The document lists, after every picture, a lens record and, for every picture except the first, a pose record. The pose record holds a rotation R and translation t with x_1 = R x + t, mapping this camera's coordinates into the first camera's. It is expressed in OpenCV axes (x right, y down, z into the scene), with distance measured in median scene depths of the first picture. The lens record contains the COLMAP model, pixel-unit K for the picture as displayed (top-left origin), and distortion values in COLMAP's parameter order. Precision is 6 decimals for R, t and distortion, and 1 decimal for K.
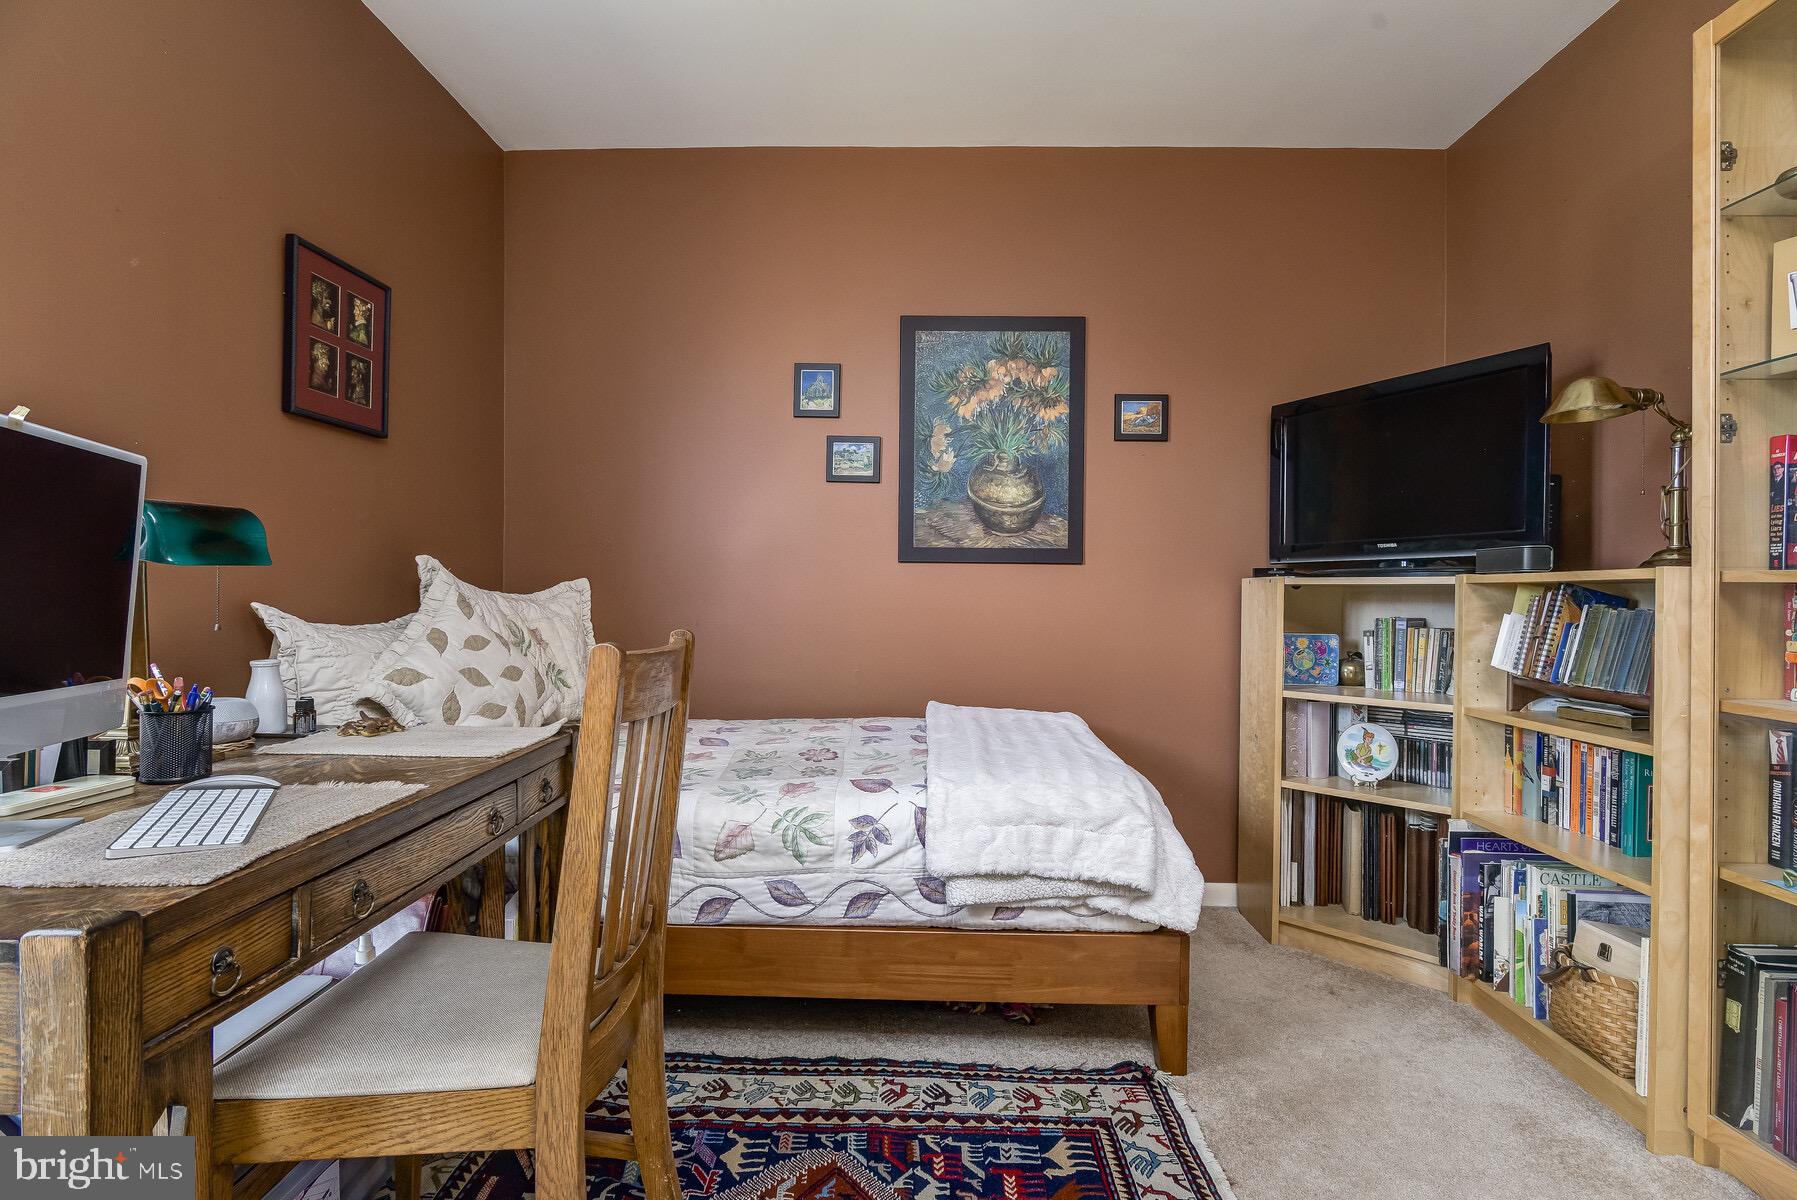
lens RADIAL K [[871.5, 0, 902.1], [0, 871.5, 602.0], [0, 0, 1]] dist [-0.002143, -0.001356]
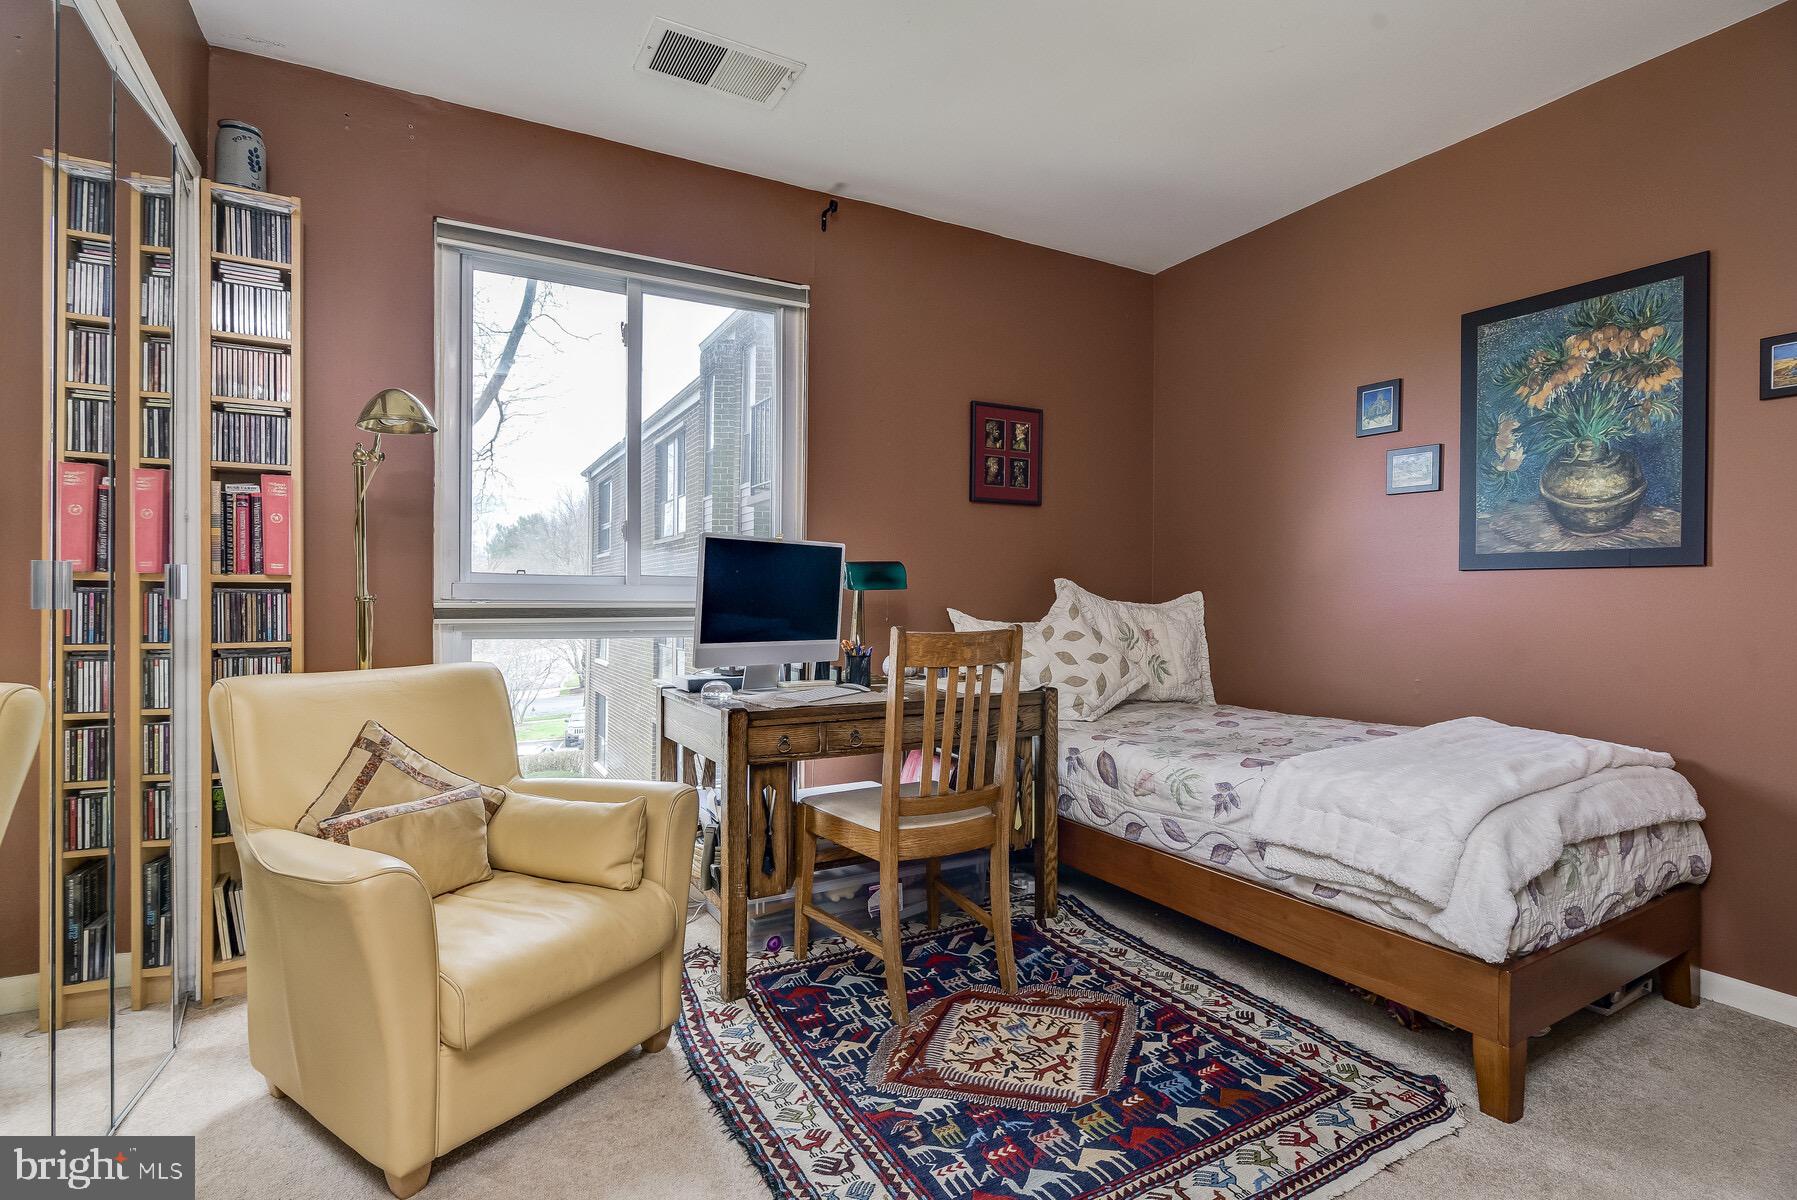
lens RADIAL K [[871.5, 0, 902.1], [0, 871.5, 602.0], [0, 0, 1]] dist [-0.002143, -0.001356]
pose [[0.512471, -0.001267, -0.858704, 0.668685], [-0.008581, 0.999941, -0.006596, 0.000638], [0.858662, 0.010749, 0.512430, -0.027690]]
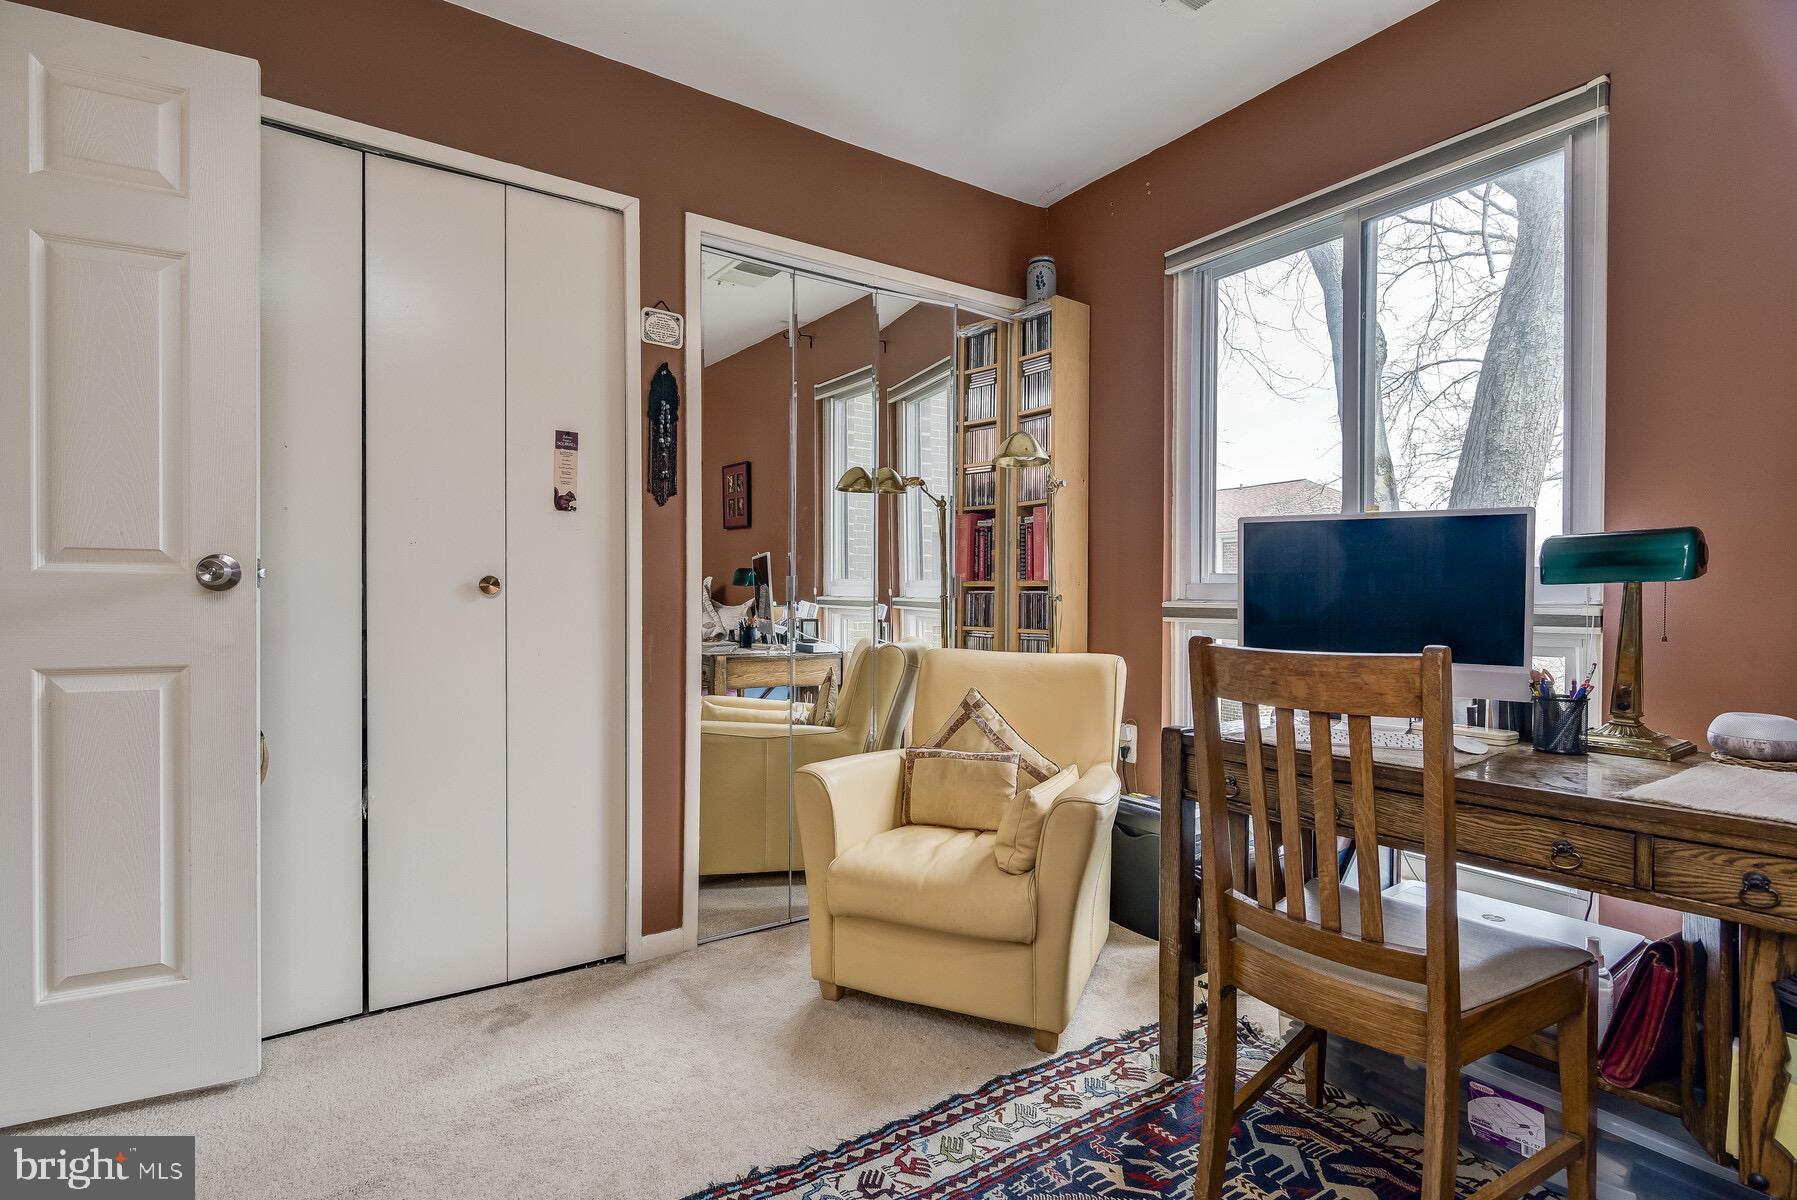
lens RADIAL K [[871.5, 0, 902.1], [0, 871.5, 602.0], [0, 0, 1]] dist [-0.002143, -0.001356]
pose [[-0.804694, -0.010021, -0.593605, 0.419254], [-0.019751, 0.999756, 0.009896, -0.006332], [0.593361, 0.019688, -0.804695, 0.846642]]
